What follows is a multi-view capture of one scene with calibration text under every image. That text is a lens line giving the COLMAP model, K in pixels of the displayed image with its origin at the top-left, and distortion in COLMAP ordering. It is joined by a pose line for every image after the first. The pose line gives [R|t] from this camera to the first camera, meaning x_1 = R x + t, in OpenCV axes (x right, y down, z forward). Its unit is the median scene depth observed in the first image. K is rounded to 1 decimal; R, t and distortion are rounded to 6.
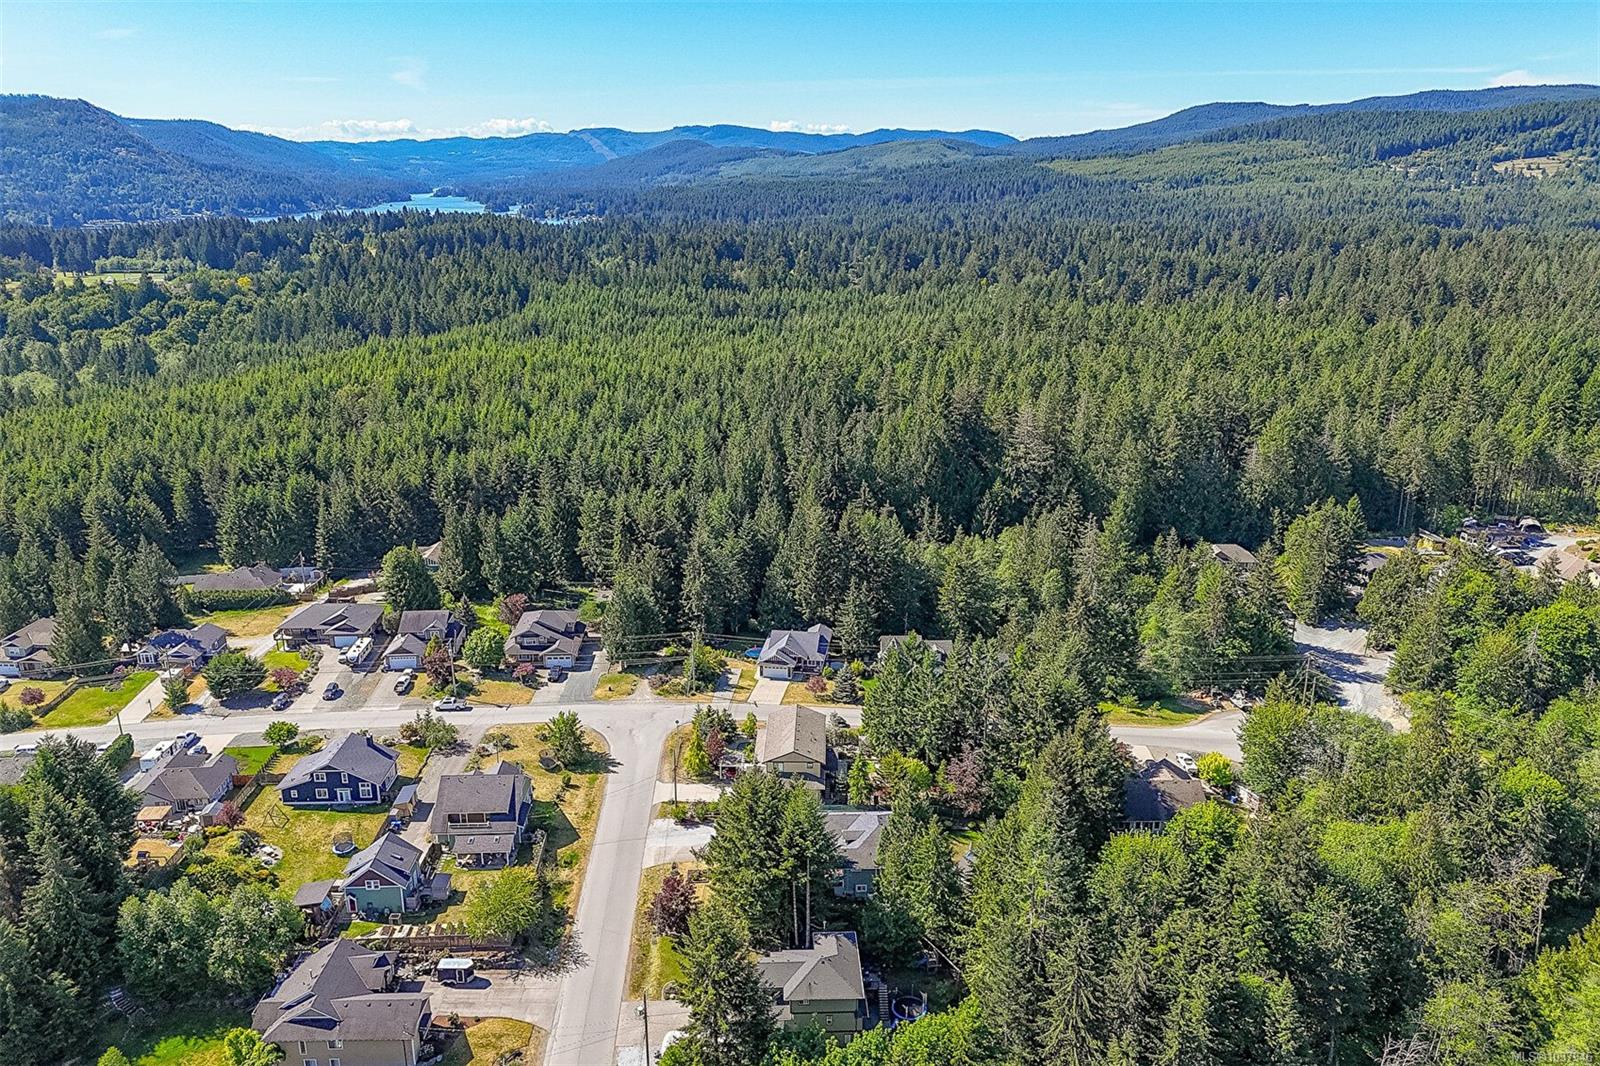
lens RADIAL K [[1177.0, 0, 805.6], [0, 1177.0, 537.8], [0, 0, 1]] dist [0.069255, -0.049587]
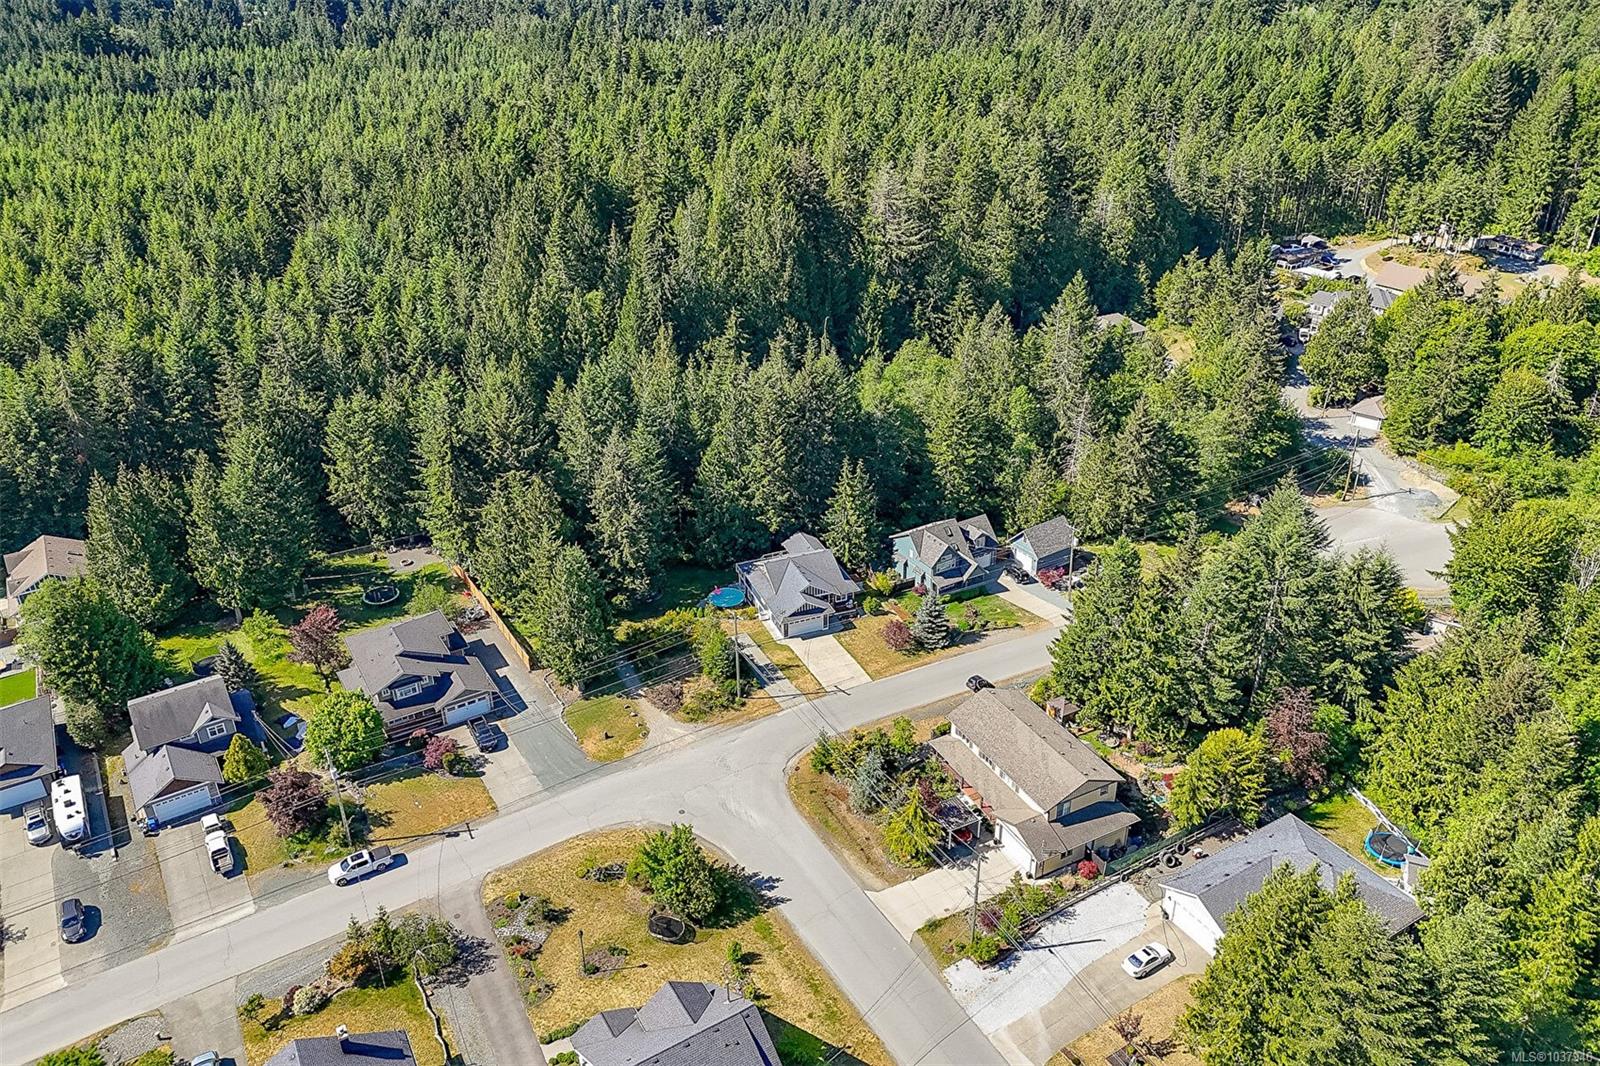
lens RADIAL K [[1177.0, 0, 805.6], [0, 1177.0, 537.8], [0, 0, 1]] dist [0.069255, -0.049587]
pose [[0.871373, -0.241331, 0.427163, -0.282747], [0.155474, 0.961612, 0.226121, -0.080239], [-0.465335, -0.130623, 0.875443, 0.405565]]
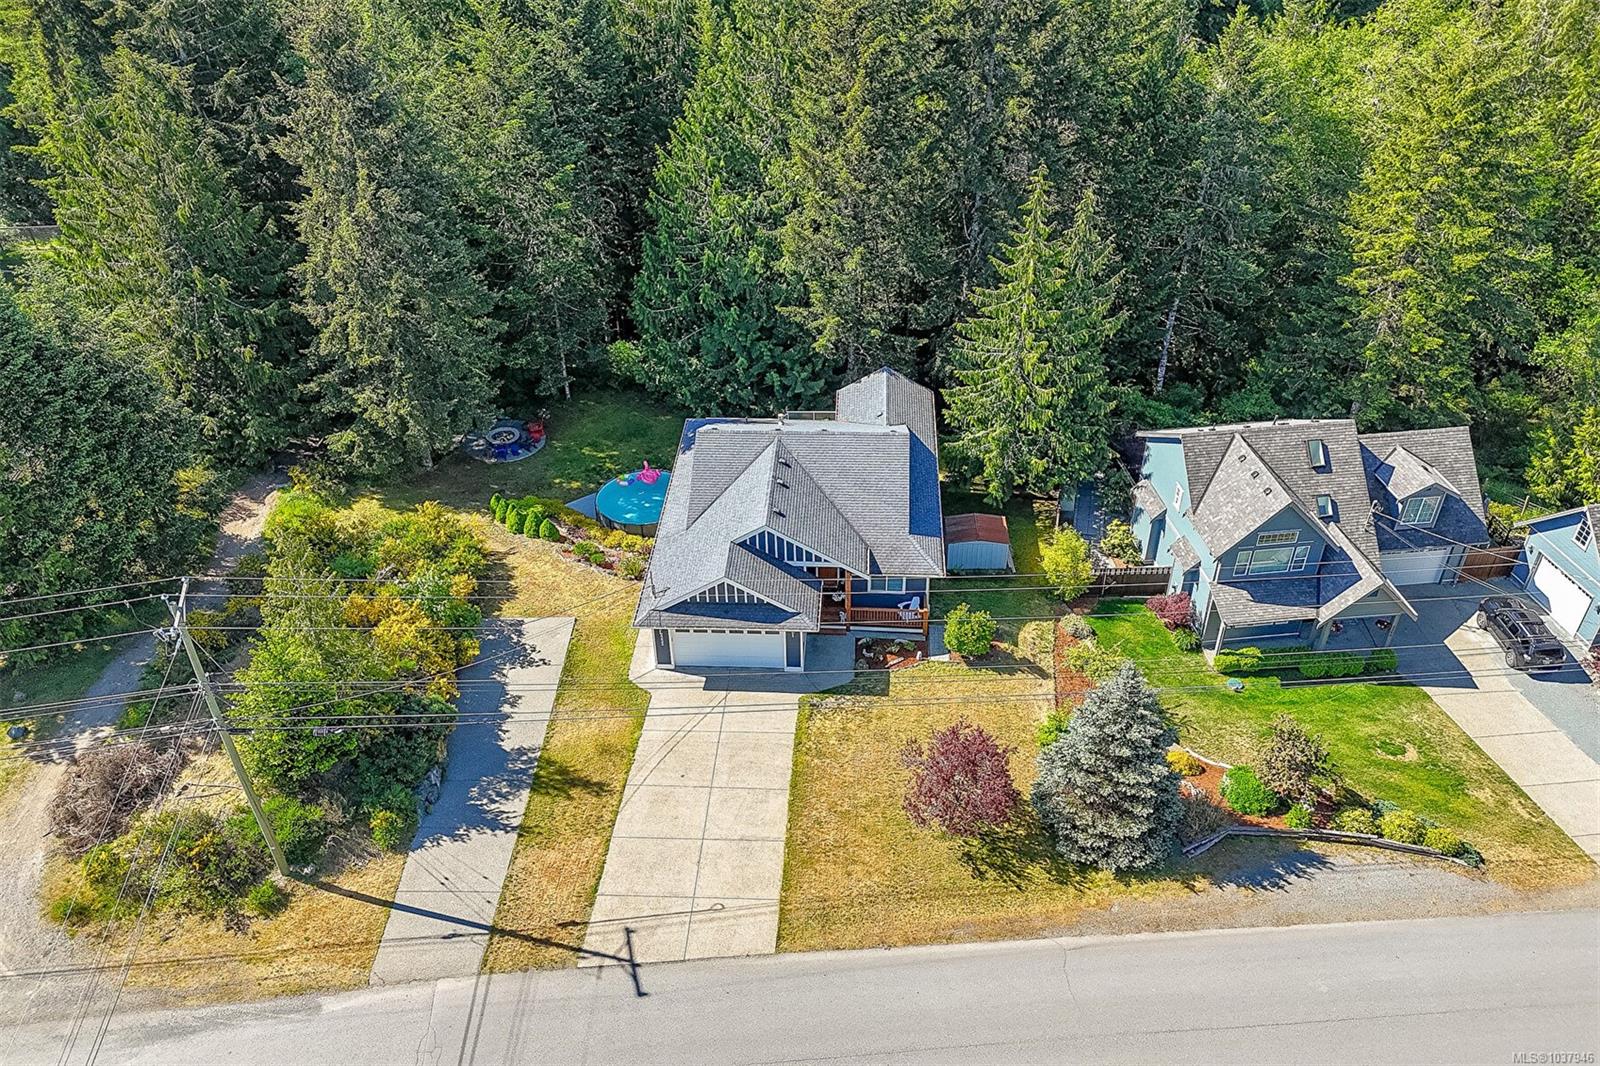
lens RADIAL K [[1177.0, 0, 805.6], [0, 1177.0, 537.8], [0, 0, 1]] dist [0.069255, -0.049587]
pose [[0.996716, -0.058885, 0.055577, -0.020987], [0.037971, 0.946153, 0.321485, 0.025346], [-0.071515, -0.318319, 0.945282, 0.765233]]
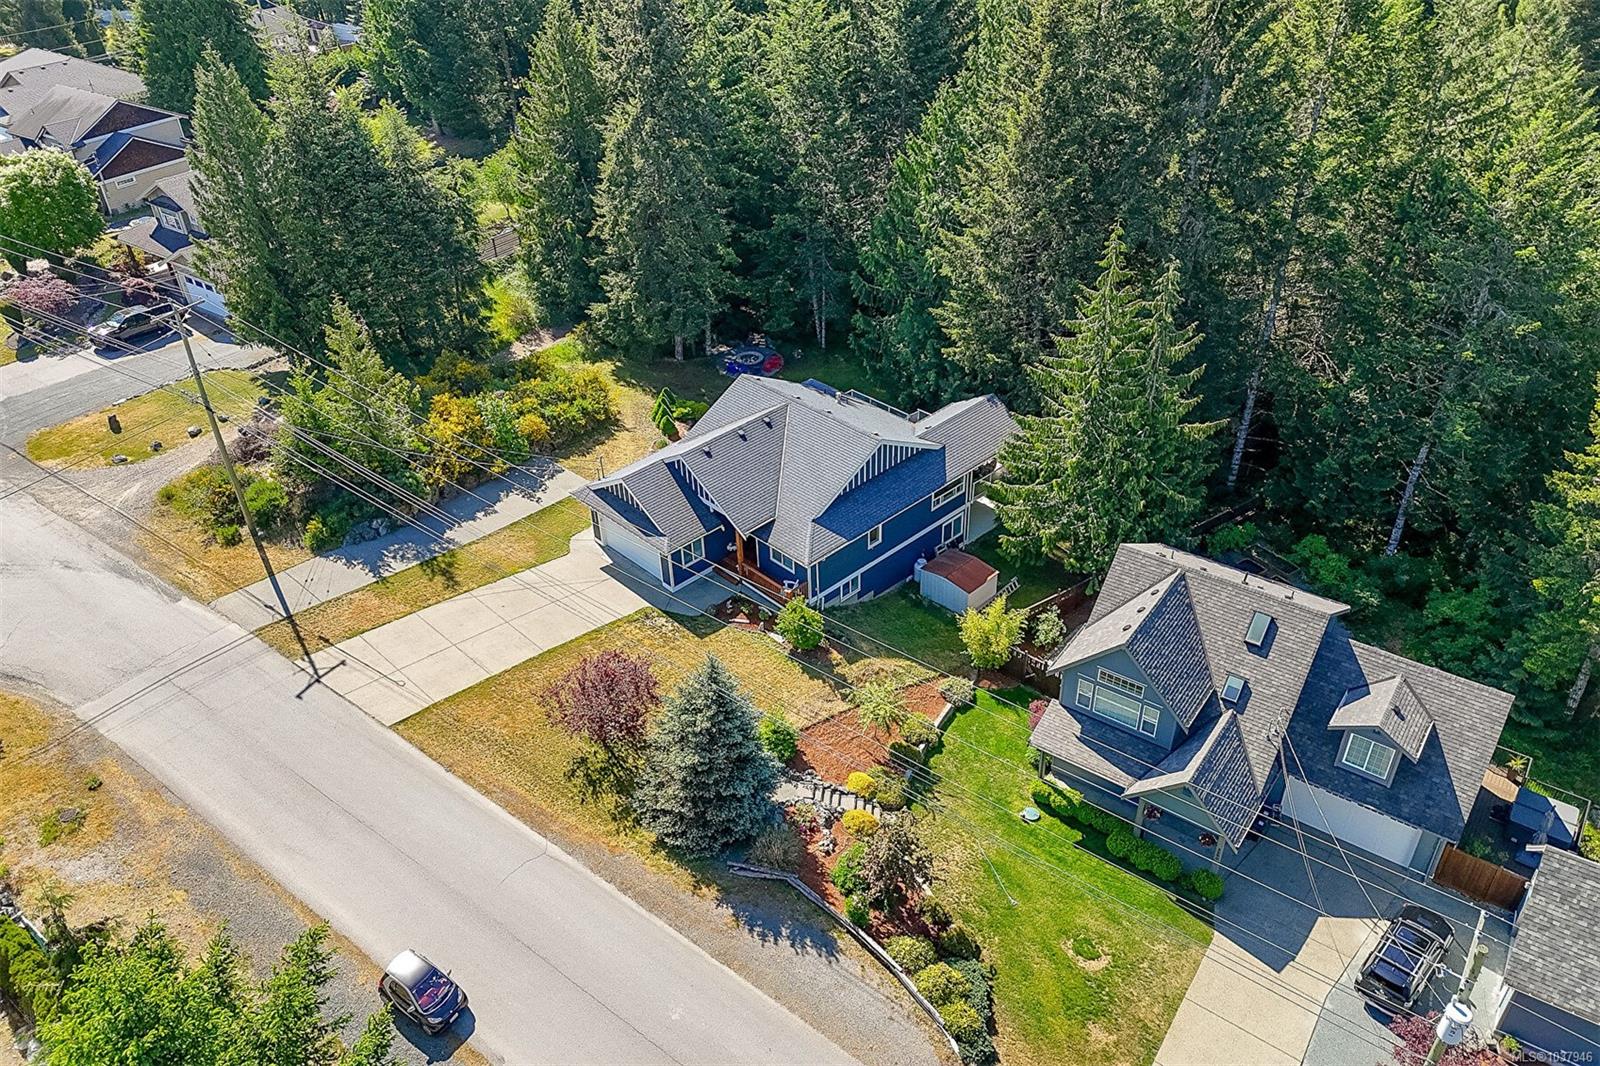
lens RADIAL K [[1177.0, 0, 805.6], [0, 1177.0, 537.8], [0, 0, 1]] dist [0.069255, -0.049587]
pose [[0.783992, 0.335645, -0.522205, 0.125584], [-0.159299, 0.921830, 0.353345, 0.018290], [0.599983, -0.193833, 0.776176, 0.790984]]
